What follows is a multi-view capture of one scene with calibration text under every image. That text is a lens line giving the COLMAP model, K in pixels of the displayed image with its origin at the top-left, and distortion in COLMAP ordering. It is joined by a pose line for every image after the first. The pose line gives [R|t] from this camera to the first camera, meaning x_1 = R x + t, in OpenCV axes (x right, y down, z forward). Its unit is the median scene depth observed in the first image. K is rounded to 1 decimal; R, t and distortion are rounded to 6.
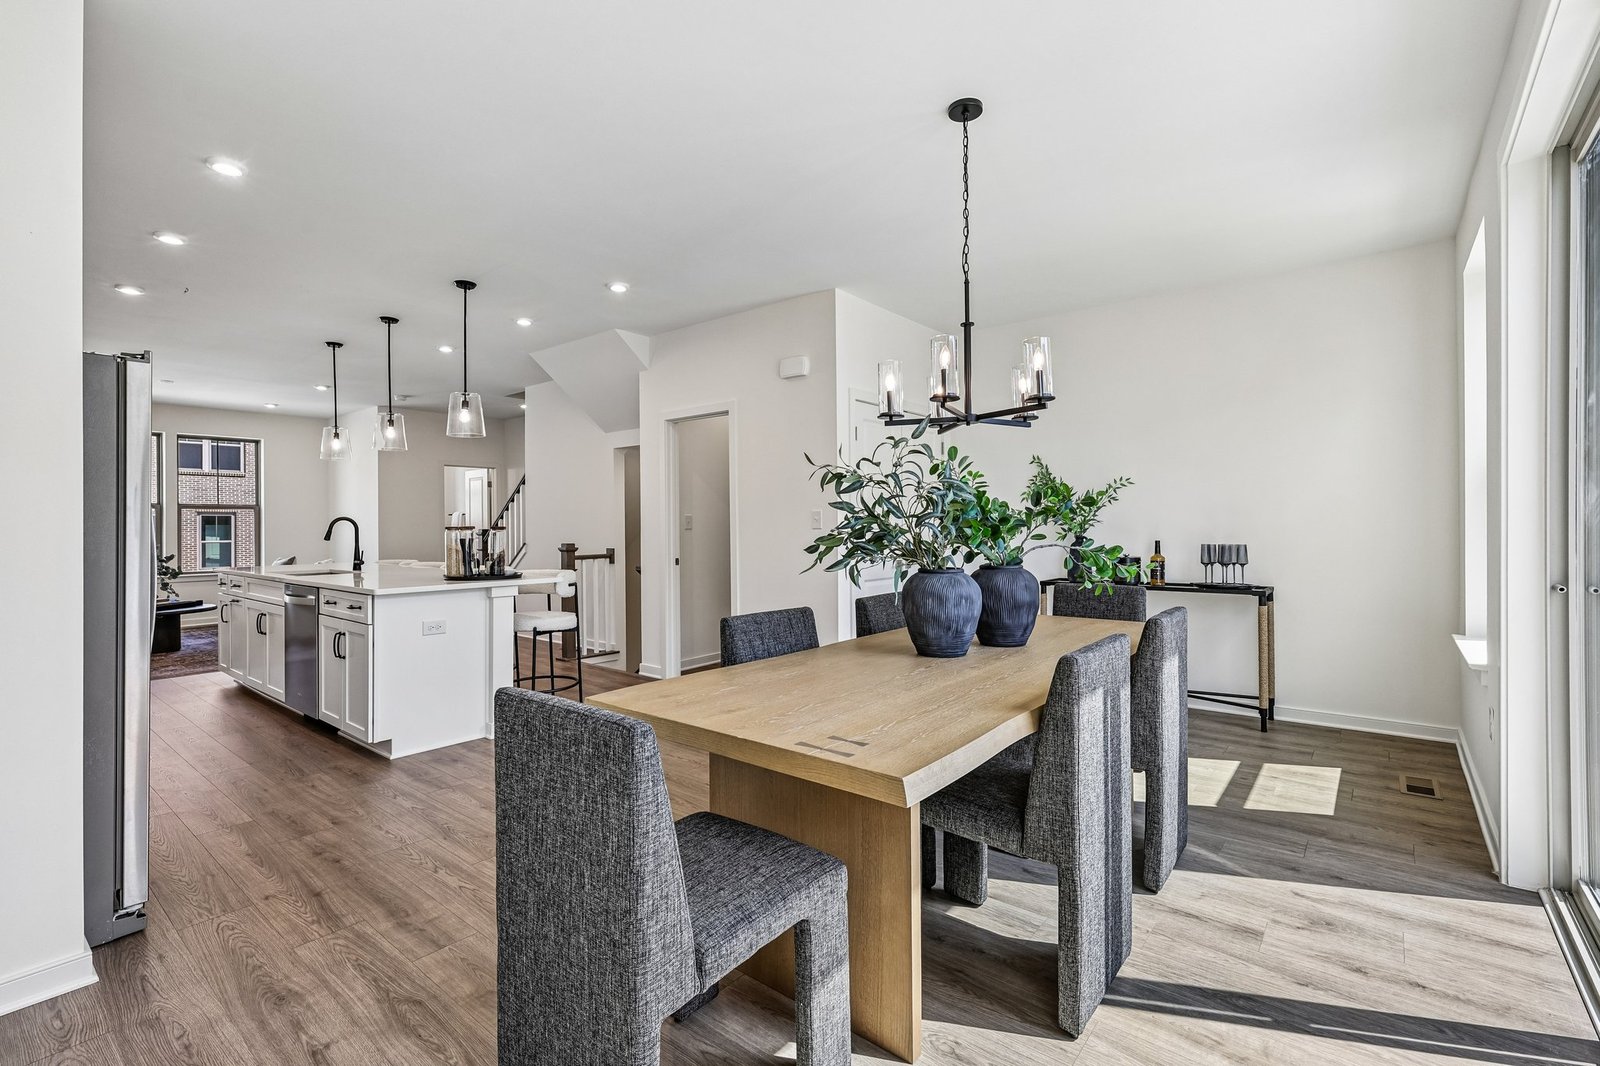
lens RADIAL K [[700.1, 0, 805.6], [0, 700.1, 526.1], [0, 0, 1]] dist [0.008032, 0.000286]
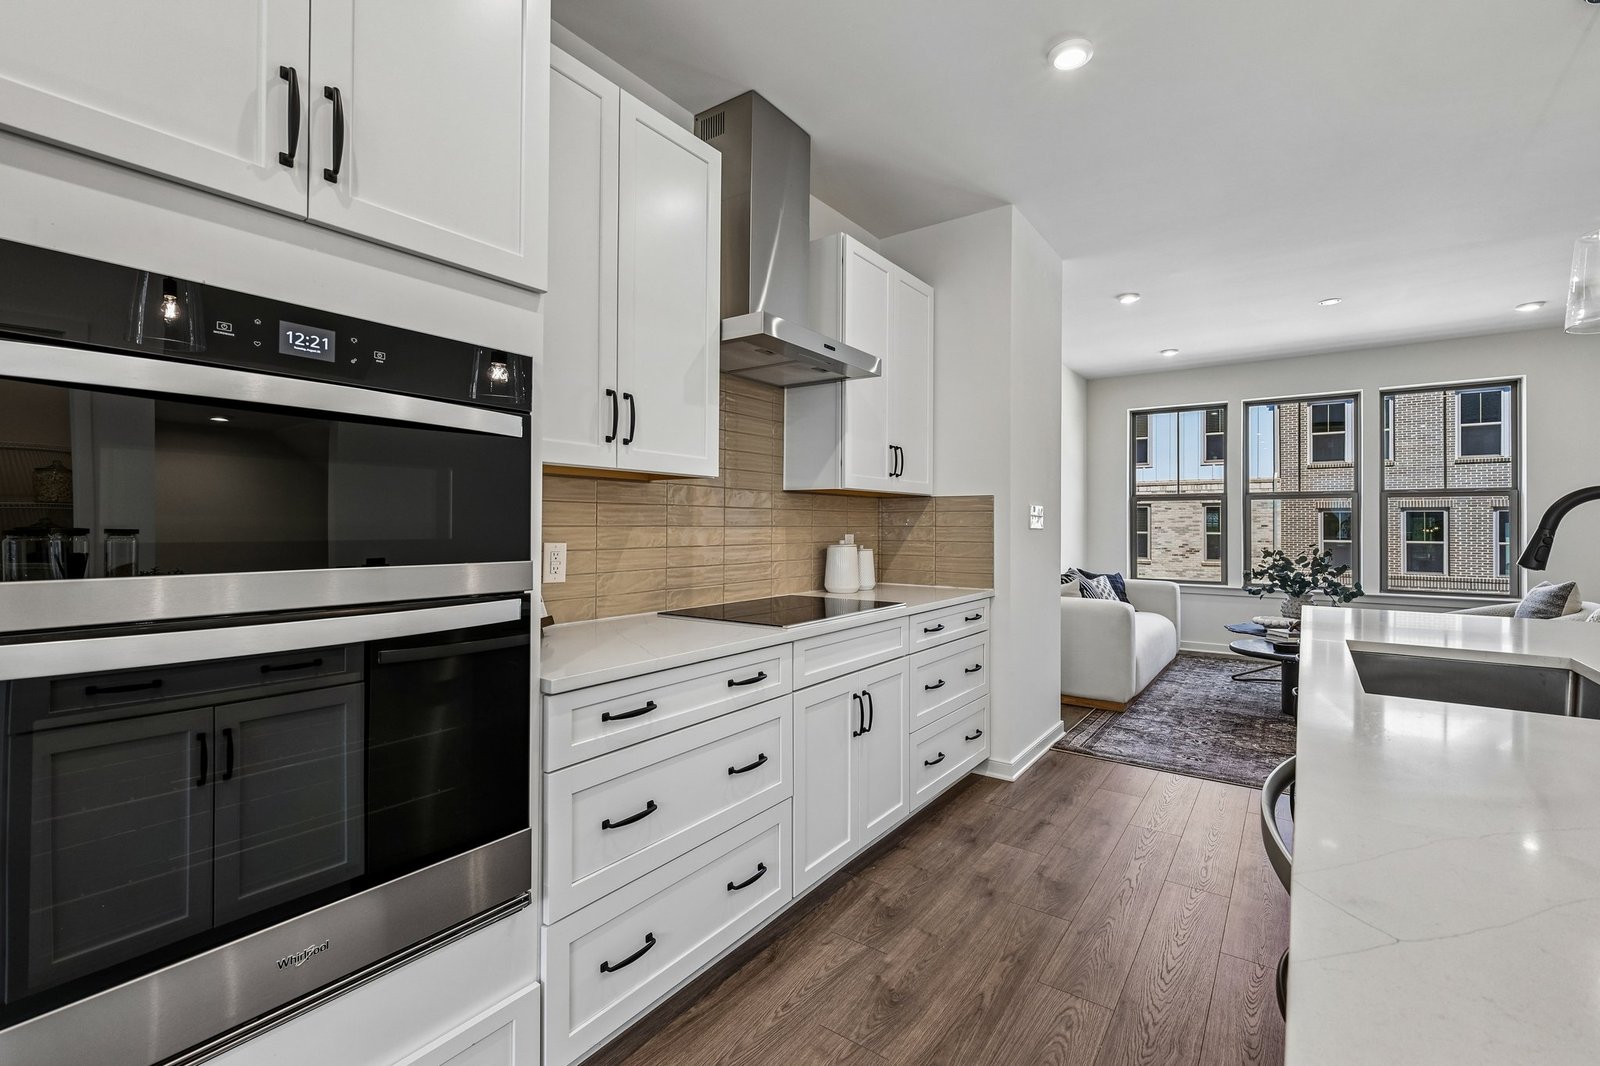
lens RADIAL K [[700.1, 0, 794.5], [0, 700.1, 519.4], [0, 0, 1]] dist [0.008032, 0.000286]
pose [[0.055299, 0.000540, -0.998470, -0.361252], [-0.007976, 0.999968, 0.000099, 0.001944], [0.998438, 0.007959, 0.055301, 0.601717]]
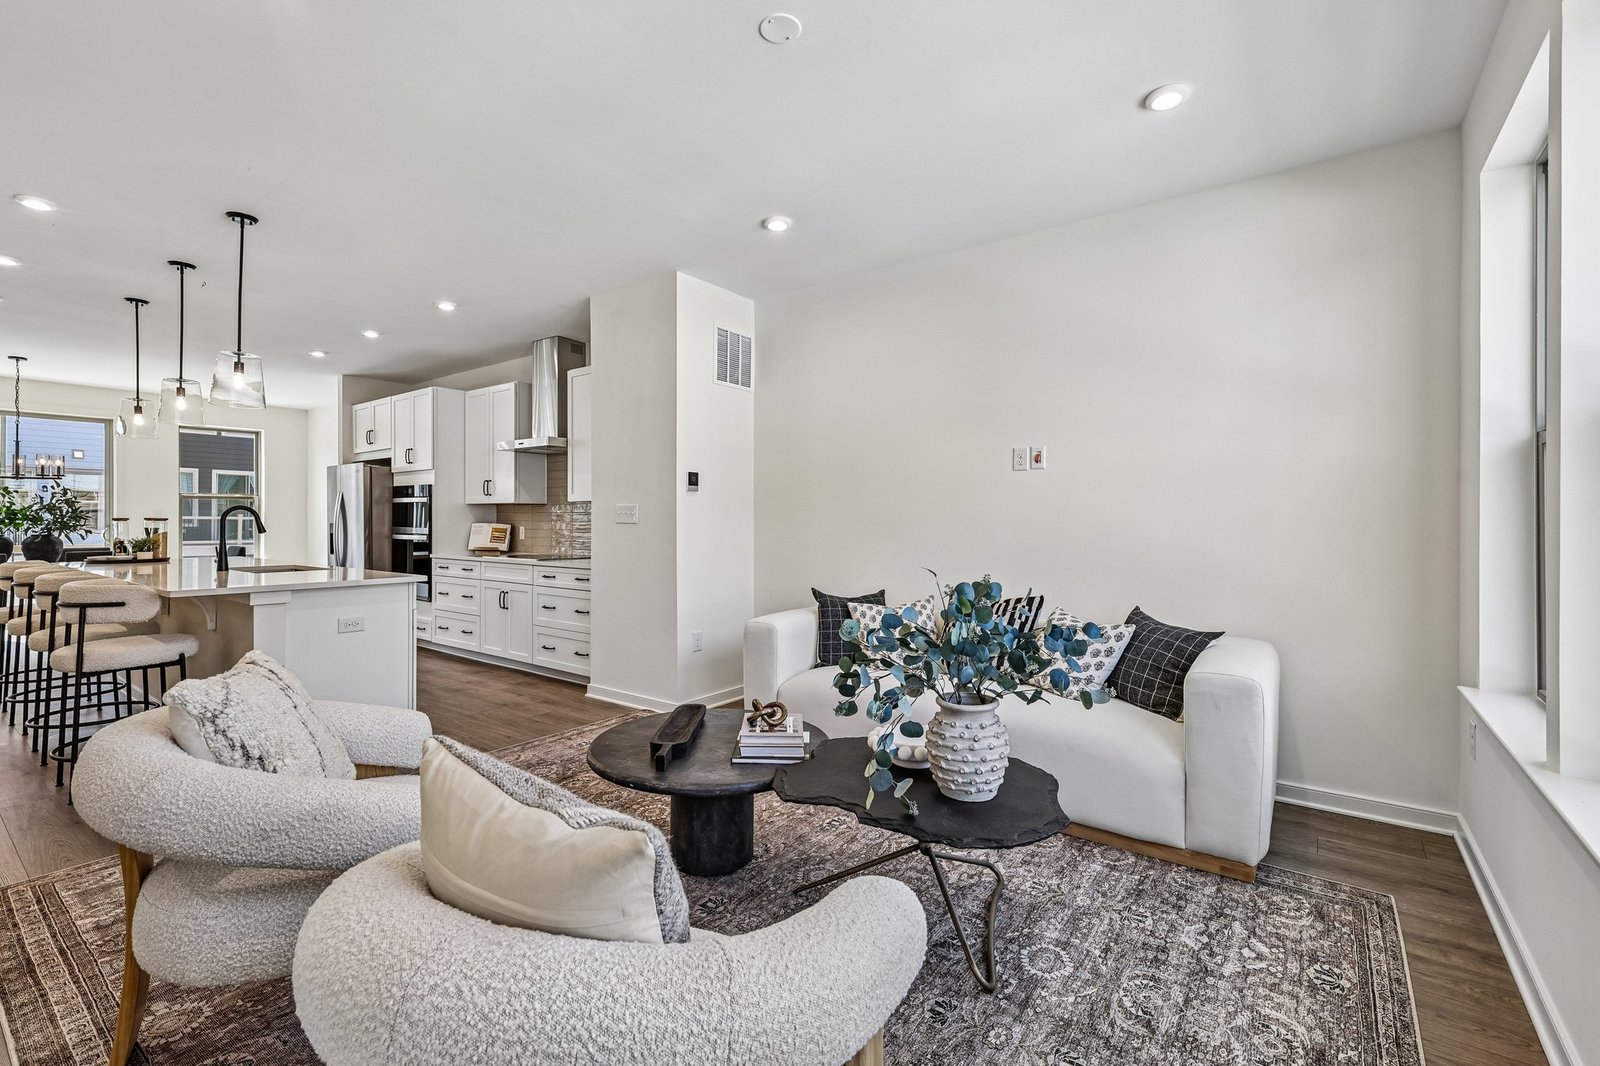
lens RADIAL K [[700.1, 0, 805.7], [0, 700.1, 525.8], [0, 0, 1]] dist [0.008032, 0.000286]
pose [[-0.999330, 0.005714, -0.036150, -1.106912], [0.005687, 0.999983, 0.000837, 0.013527], [0.036154, 0.000631, -0.999346, 1.586085]]
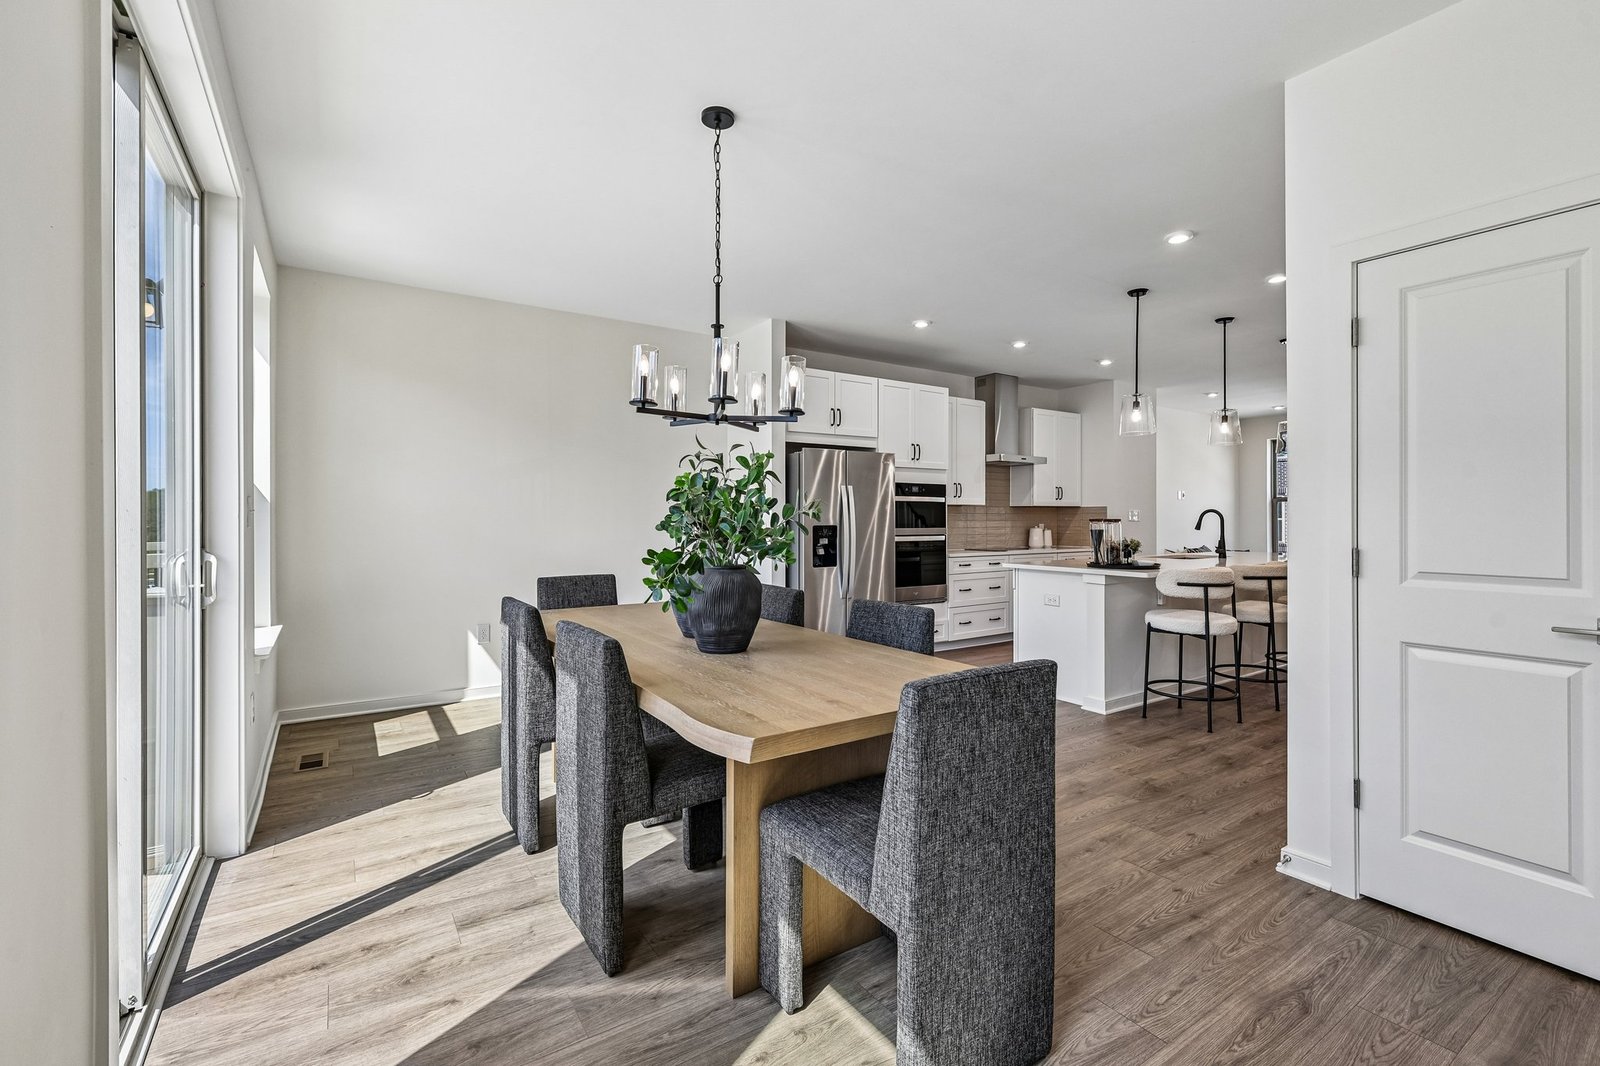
lens RADIAL K [[700.1, 0, 805.4], [0, 700.1, 517.6], [0, 0, 1]] dist [0.008032, 0.000286]
pose [[-0.283091, 0.004860, -0.959081, 0.522846], [0.001382, 0.999988, 0.004659, -0.005313], [0.959092, -0.000007, -0.283094, 0.626330]]
